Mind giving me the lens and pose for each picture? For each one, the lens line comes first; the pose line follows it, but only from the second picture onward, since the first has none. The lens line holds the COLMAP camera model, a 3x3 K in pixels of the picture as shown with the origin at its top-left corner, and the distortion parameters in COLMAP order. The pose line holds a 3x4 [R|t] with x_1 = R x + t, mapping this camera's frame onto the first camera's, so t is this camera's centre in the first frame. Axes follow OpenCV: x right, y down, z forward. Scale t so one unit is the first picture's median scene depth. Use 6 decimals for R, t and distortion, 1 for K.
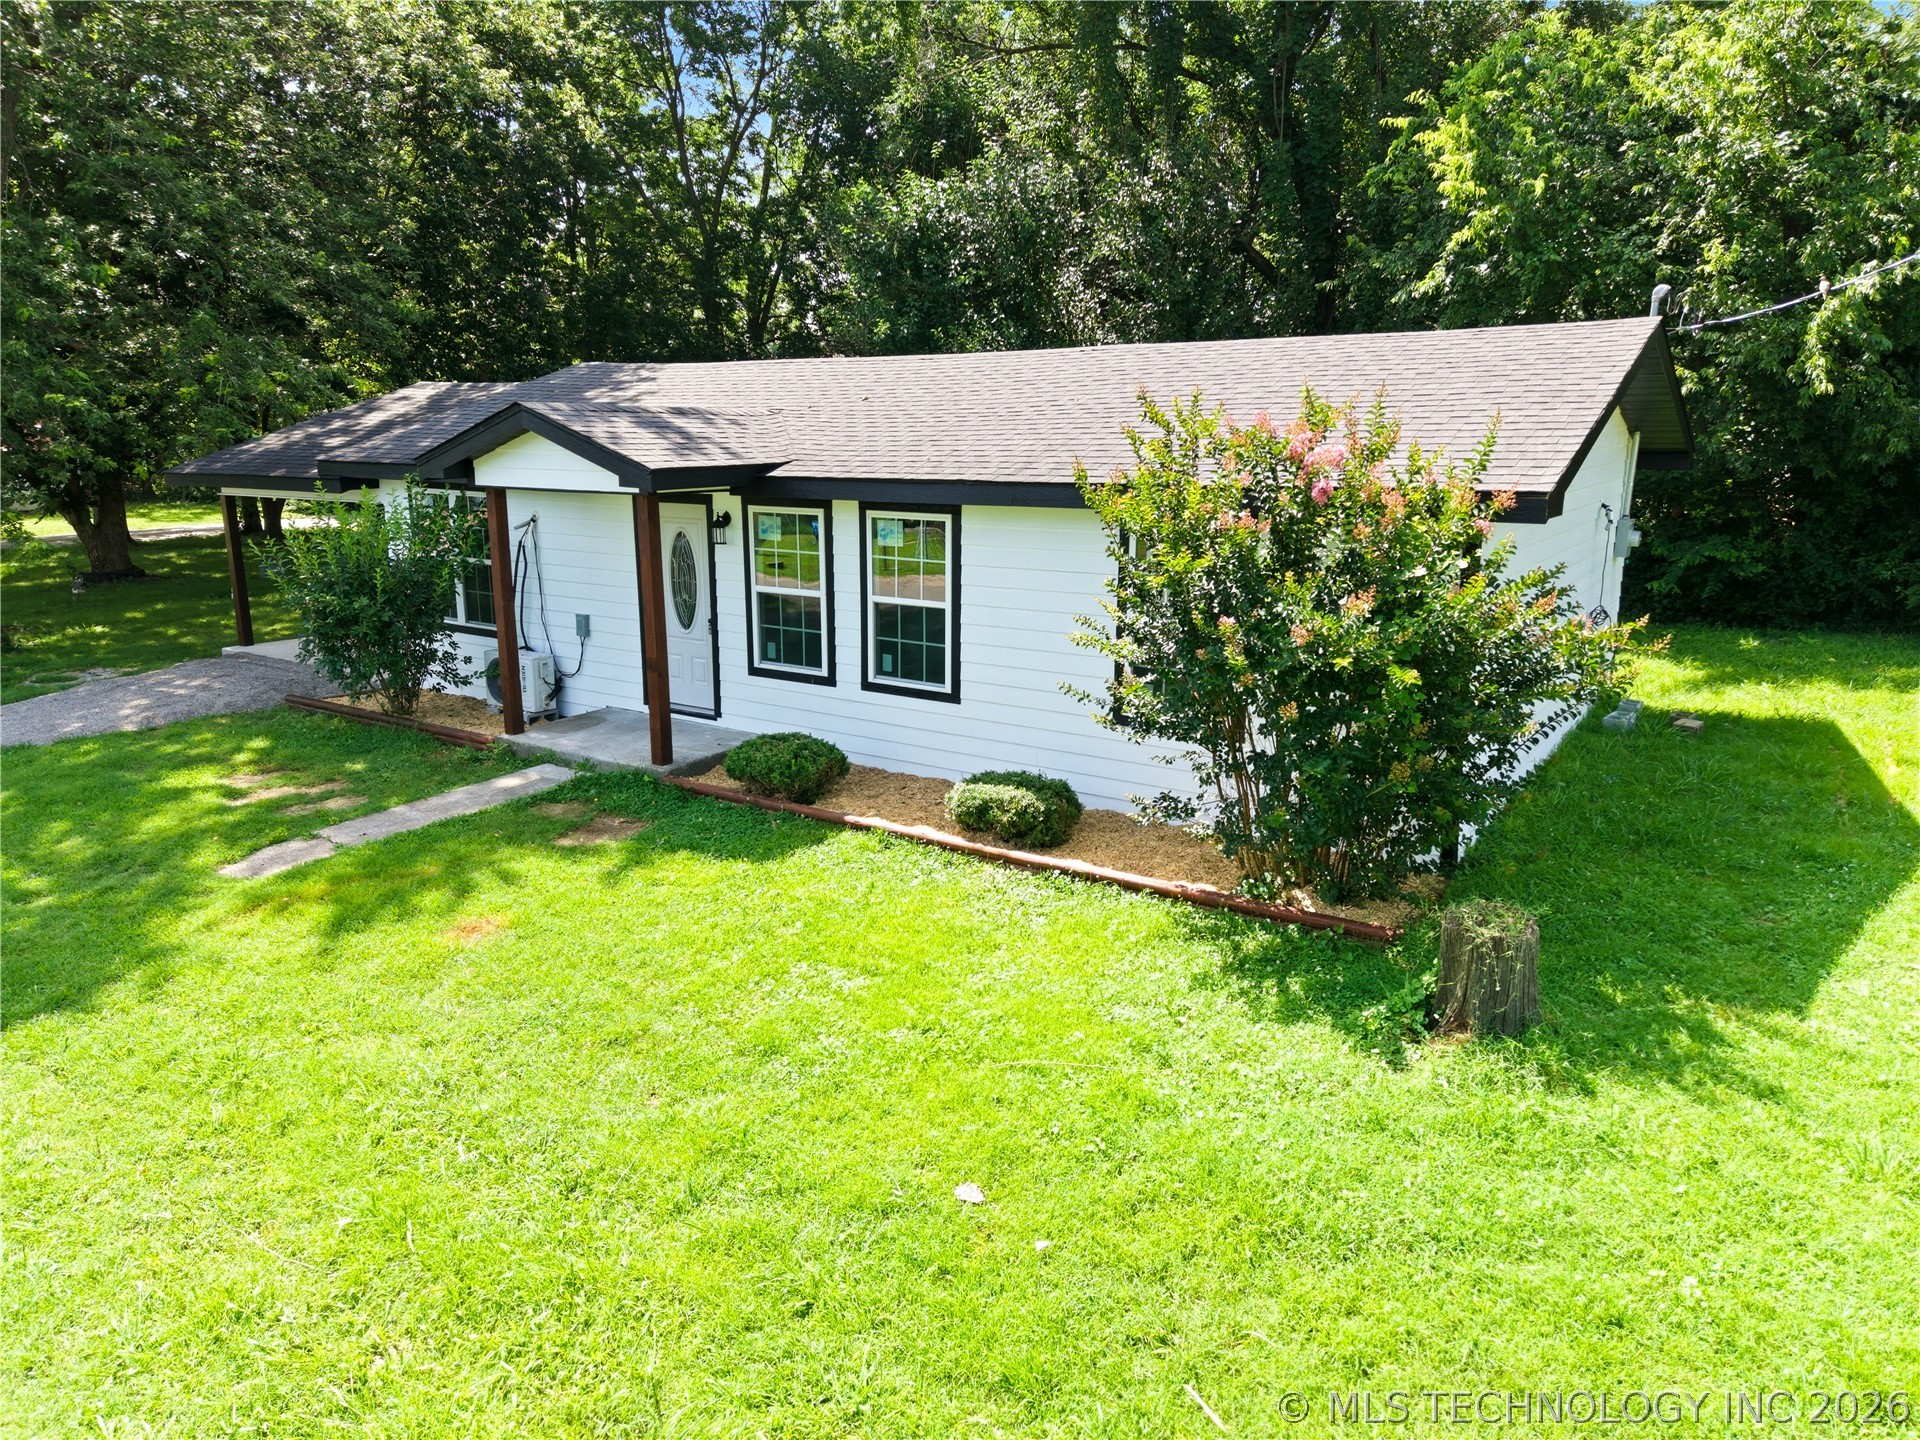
lens RADIAL K [[1225.1, 0, 960.0], [0, 1225.1, 720.0], [0, 0, 1]] dist [0.041593, -0.000116]
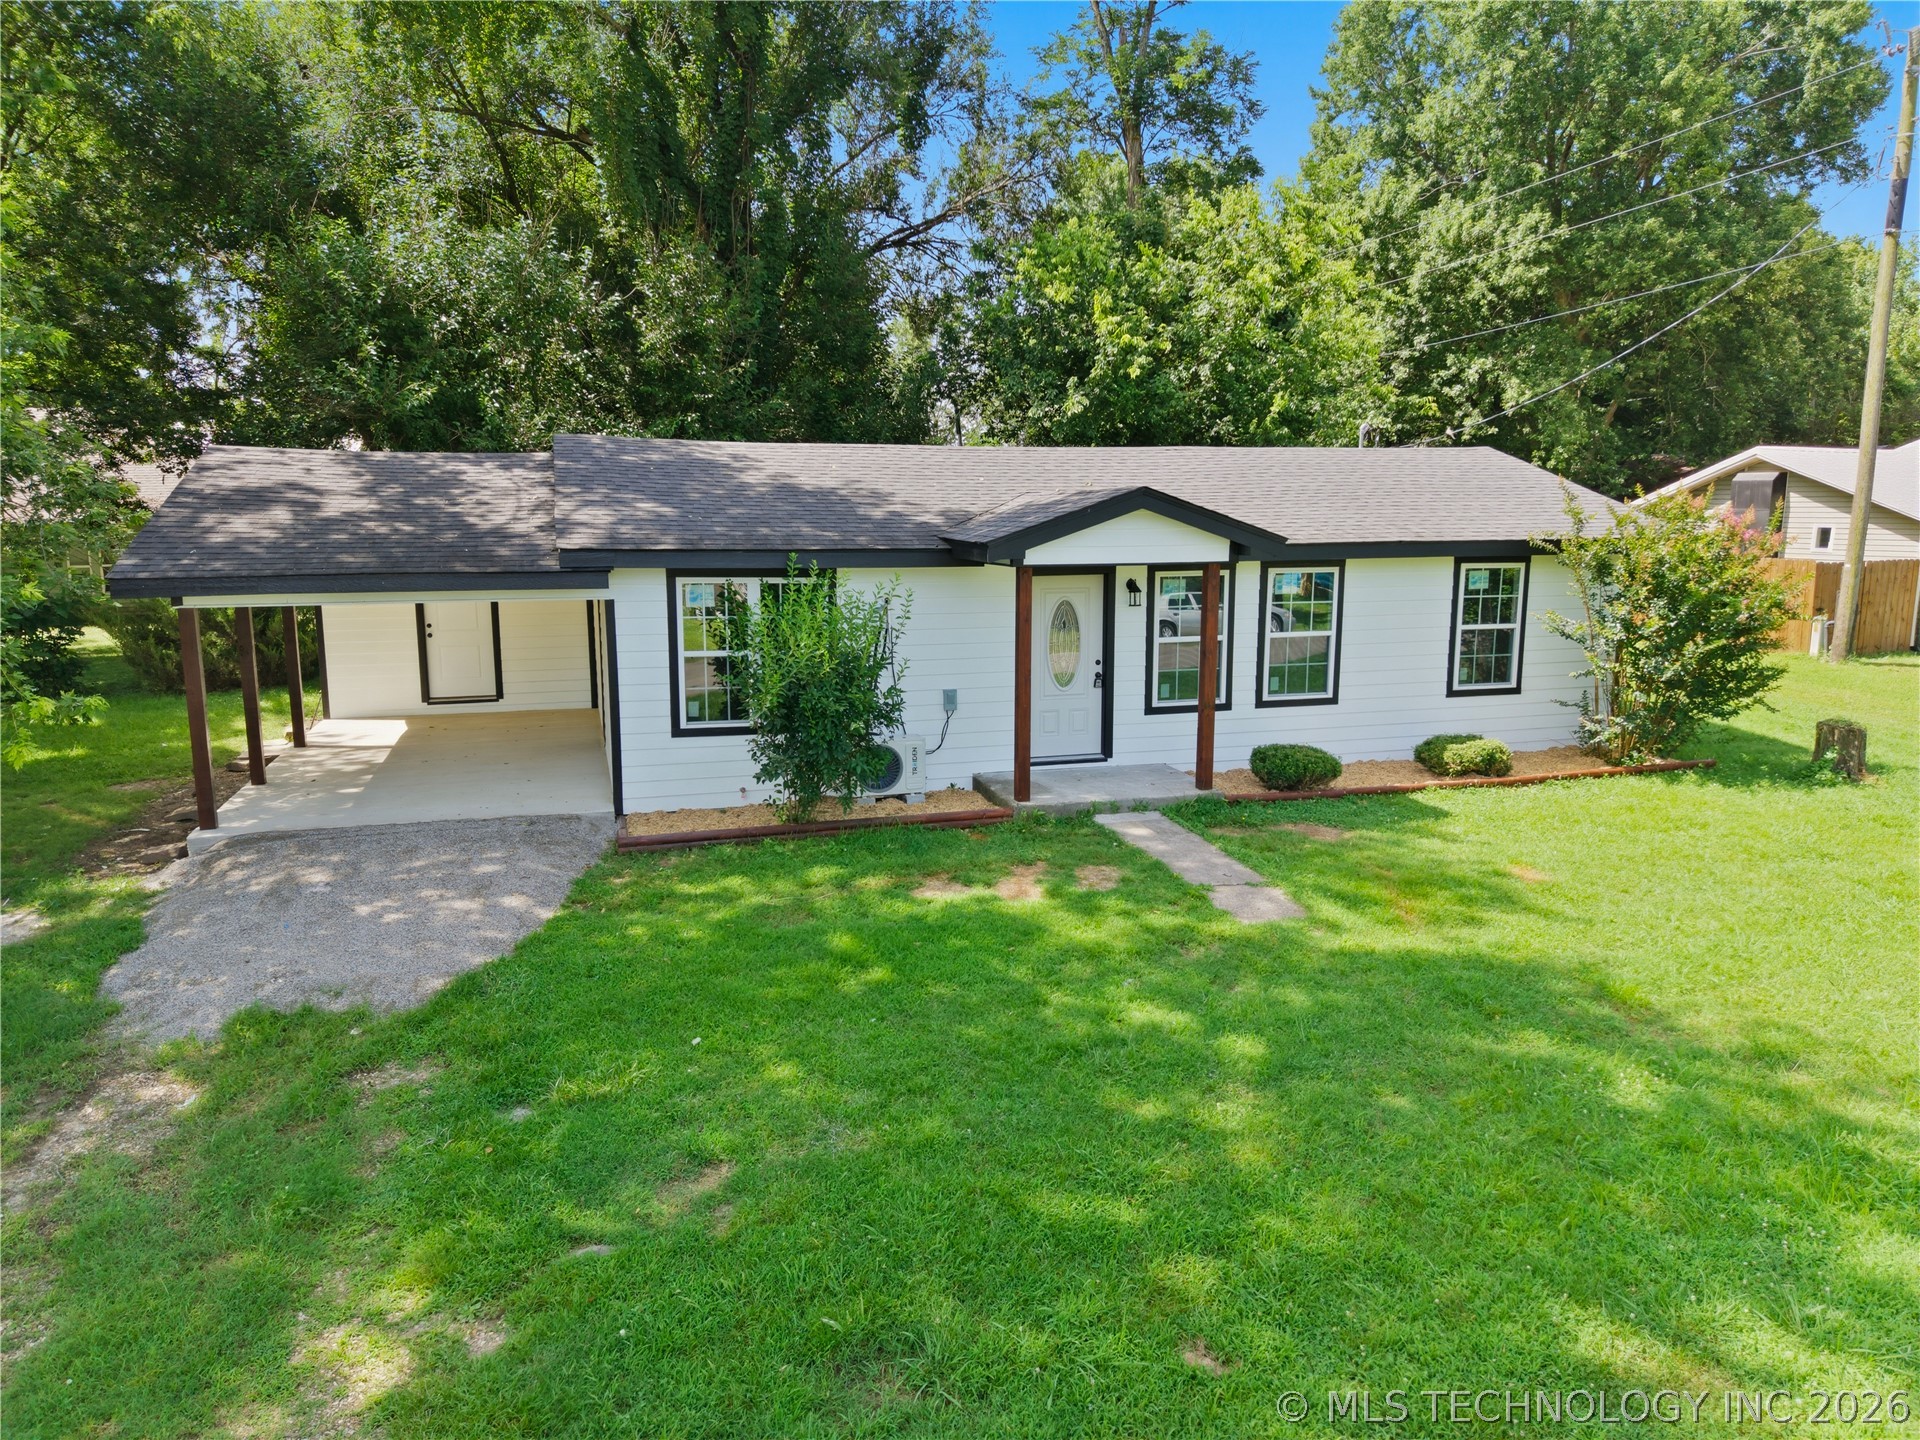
lens RADIAL K [[1284.9, 0, 960.6], [0, 1284.9, 725.6], [0, 0, 1]] dist [0.046081, -0.045939]
pose [[0.651174, -0.142343, 0.745460, -1.240627], [0.171995, 0.984375, 0.037722, -0.106791], [-0.739182, 0.103651, 0.665482, 0.327031]]
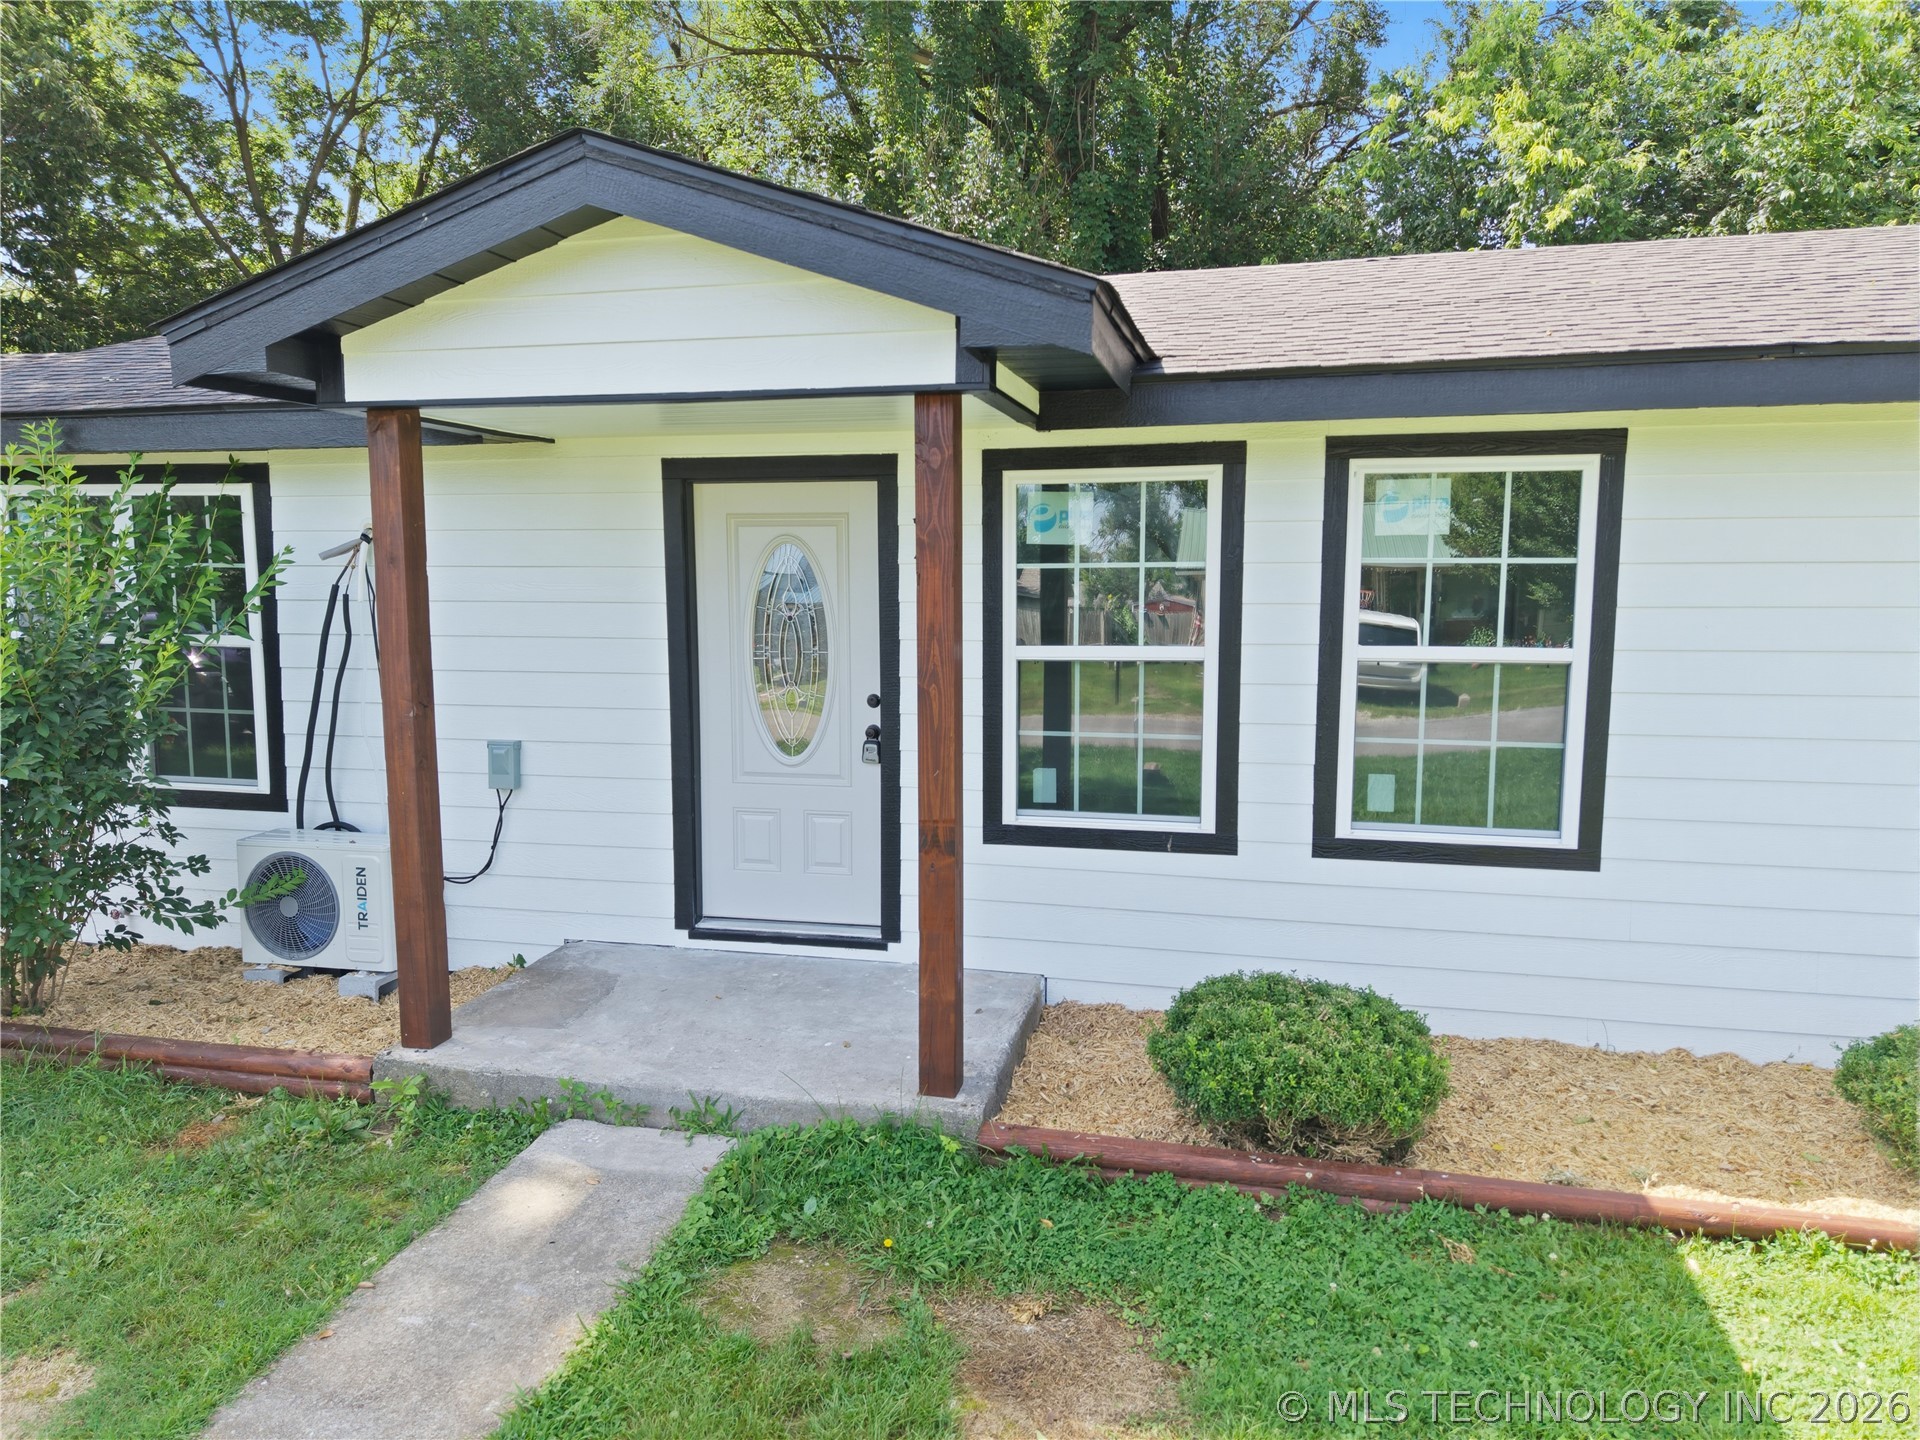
lens RADIAL K [[1284.9, 0, 960.6], [0, 1284.9, 725.6], [0, 0, 1]] dist [0.046081, -0.045939]
pose [[0.939870, -0.051939, 0.337560, -0.351252], [0.084814, 0.992902, -0.083375, -0.042821], [-0.330834, 0.106992, 0.937604, 0.571024]]
